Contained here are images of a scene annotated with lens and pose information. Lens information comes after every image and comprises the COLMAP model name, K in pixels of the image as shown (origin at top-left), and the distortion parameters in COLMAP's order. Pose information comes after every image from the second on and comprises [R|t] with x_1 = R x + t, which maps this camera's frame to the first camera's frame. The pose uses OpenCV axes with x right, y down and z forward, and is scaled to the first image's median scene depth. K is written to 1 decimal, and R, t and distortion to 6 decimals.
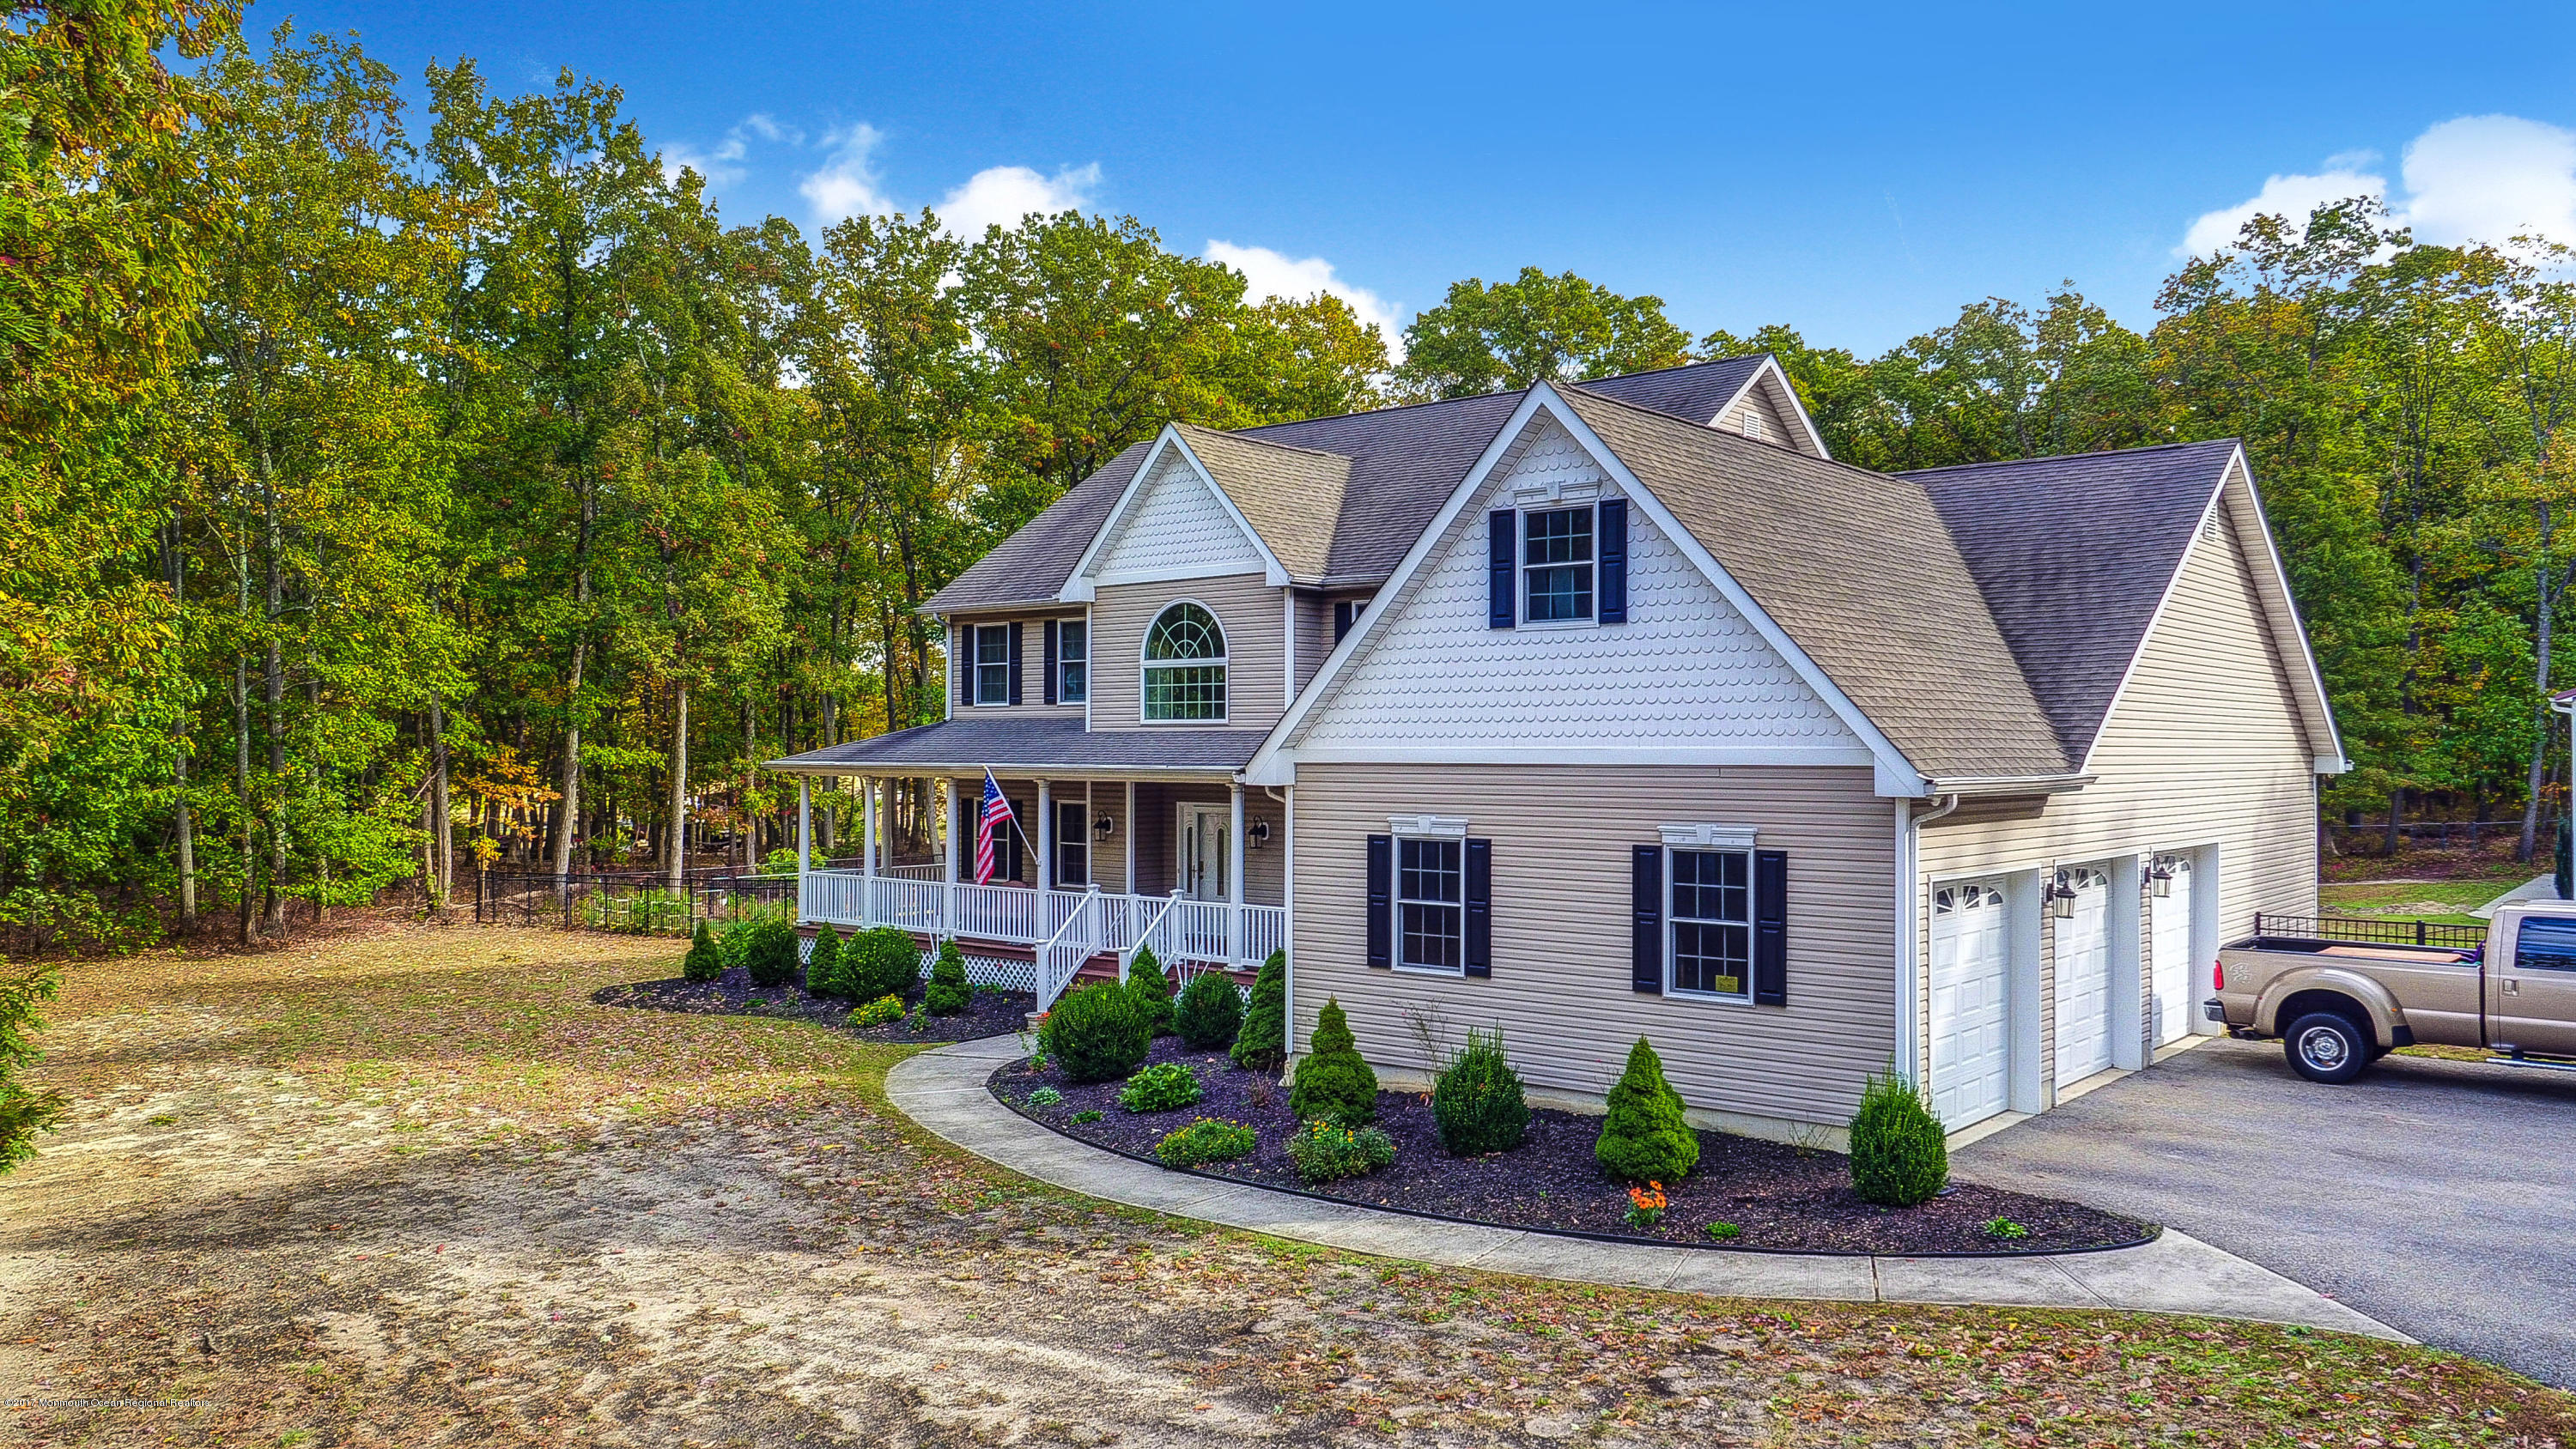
lens RADIAL K [[1861.9, 0, 1288.0], [0, 1861.9, 724.5], [0, 0, 1]] dist [0.002712, 0.000205]
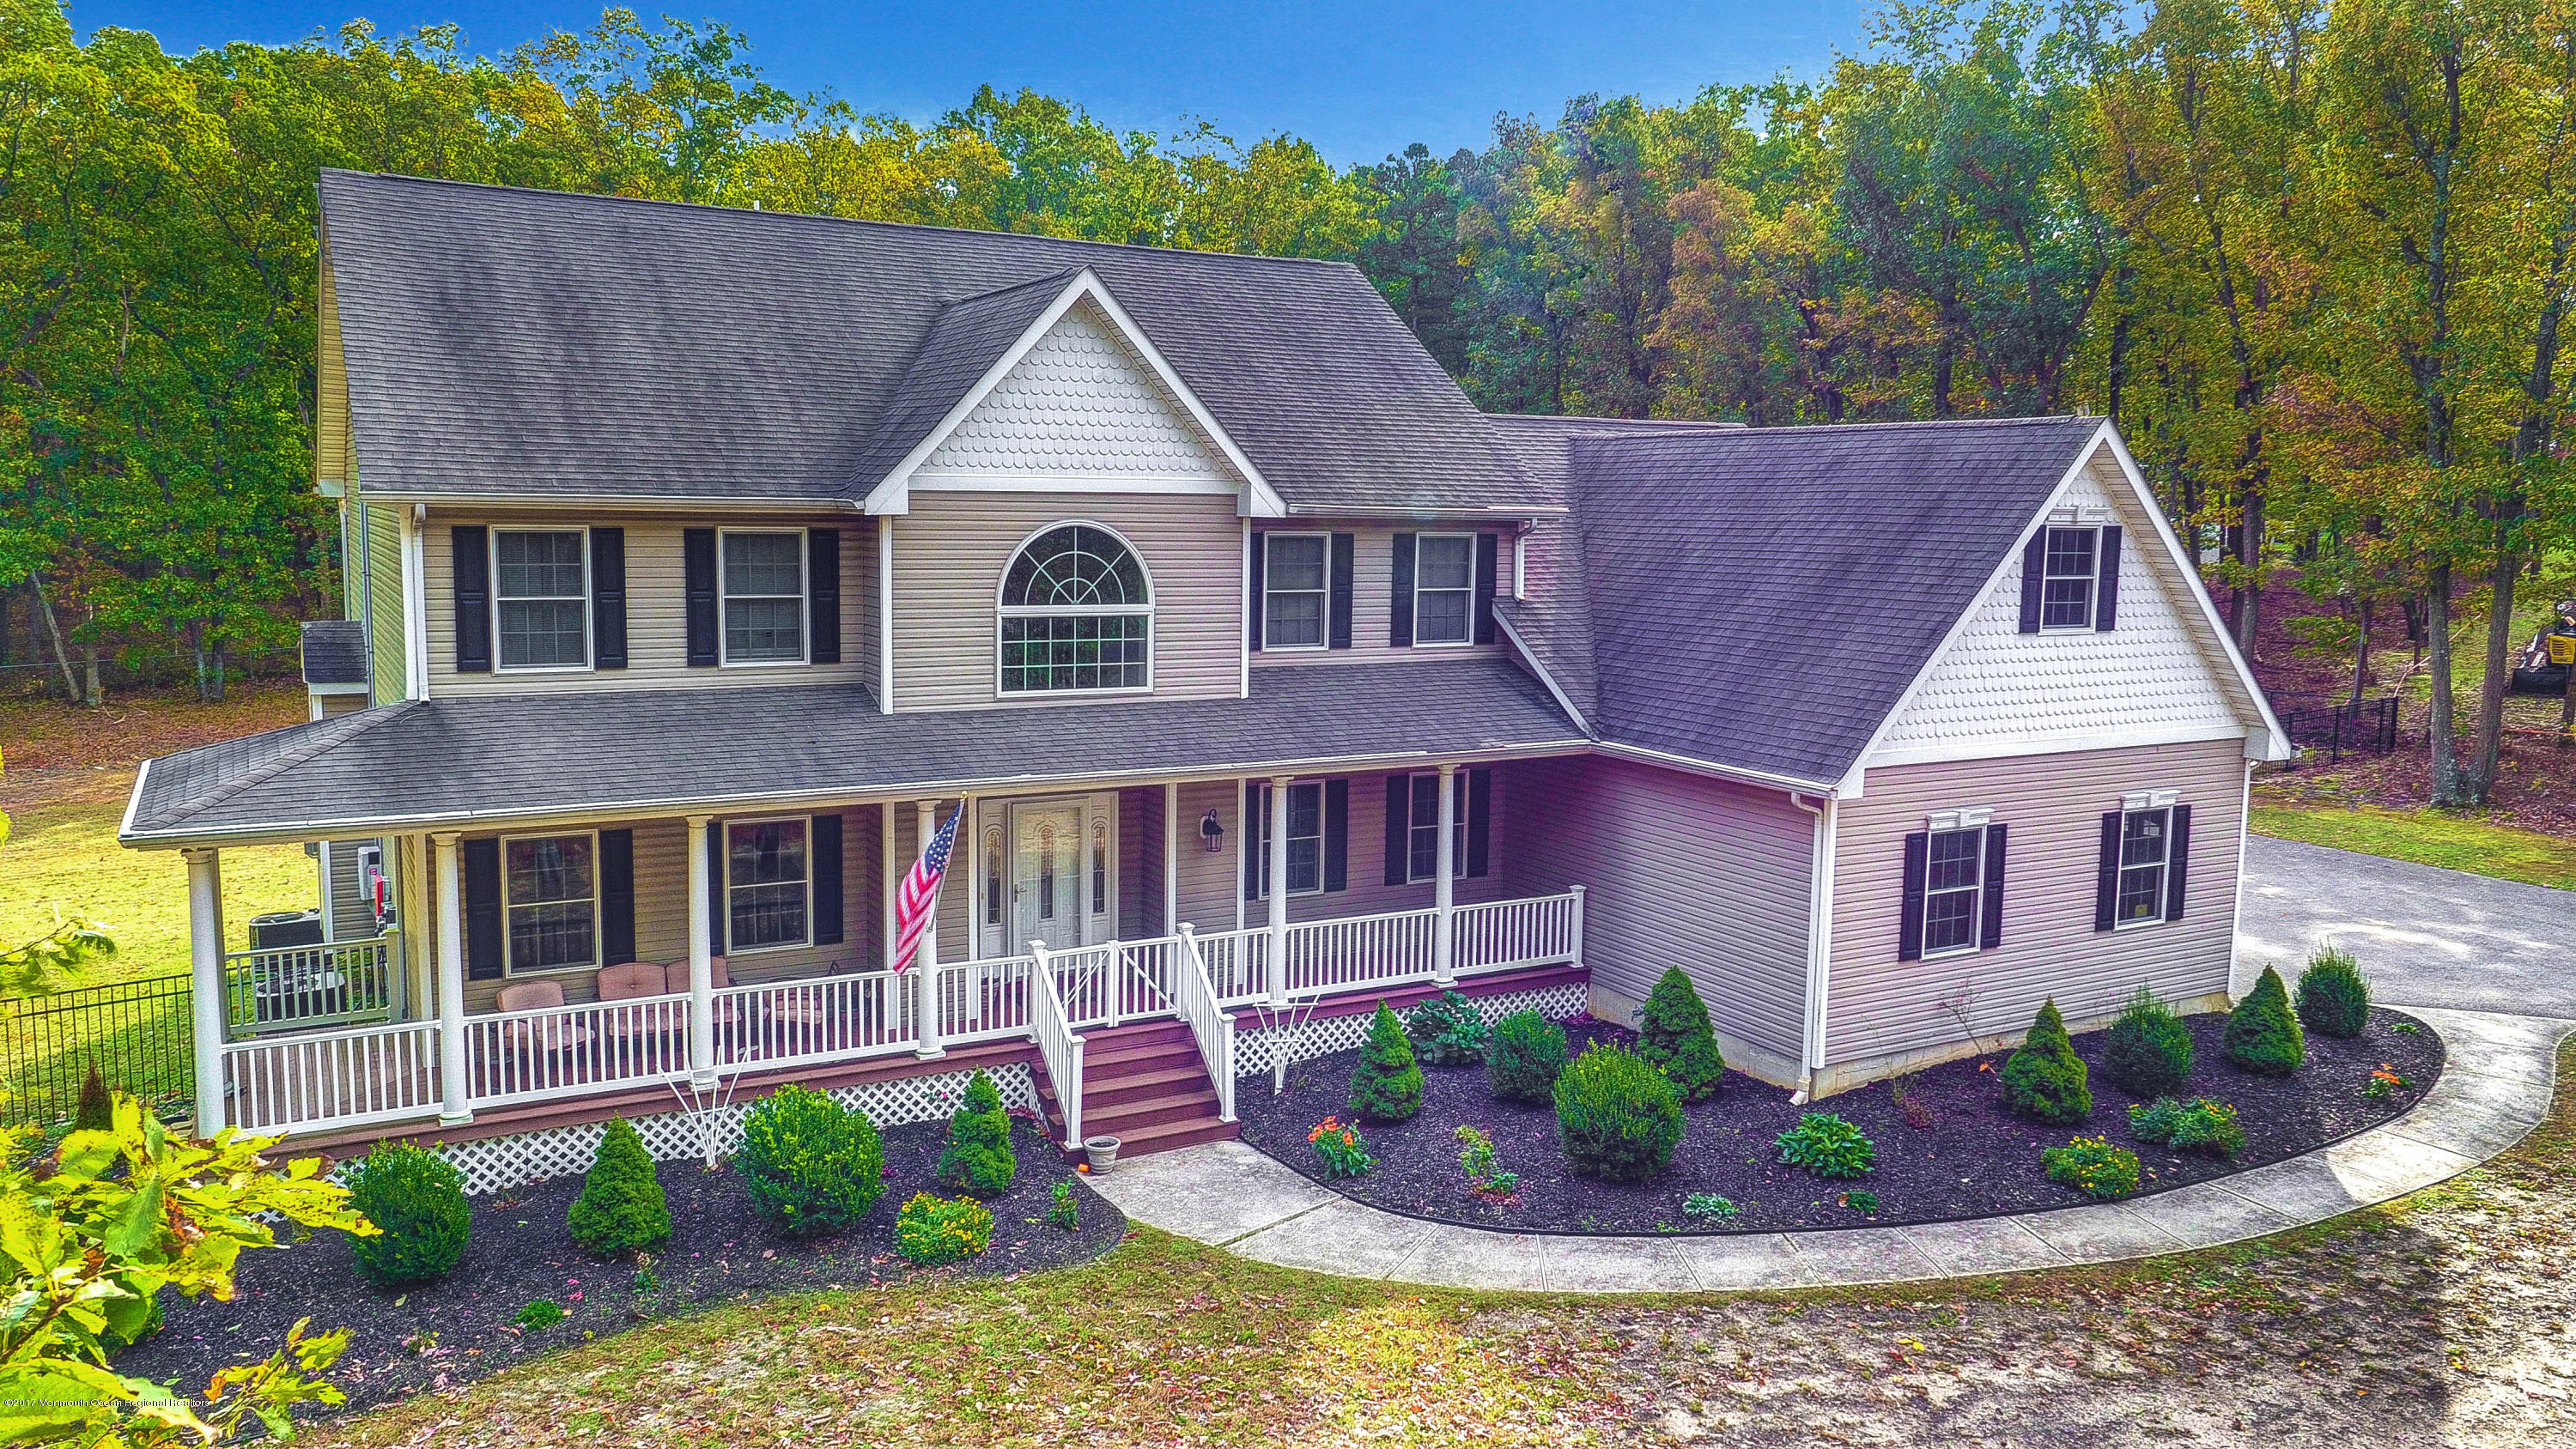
lens RADIAL K [[1860.4, 0, 1288.0], [0, 1860.4, 724.5], [0, 0, 1]] dist [0.002370, 0.002287]
pose [[0.353346, -0.107702, 0.929272, -1.079889], [-0.025626, 0.991863, 0.124700, -0.125464], [-0.935141, -0.067876, 0.347712, 1.036200]]
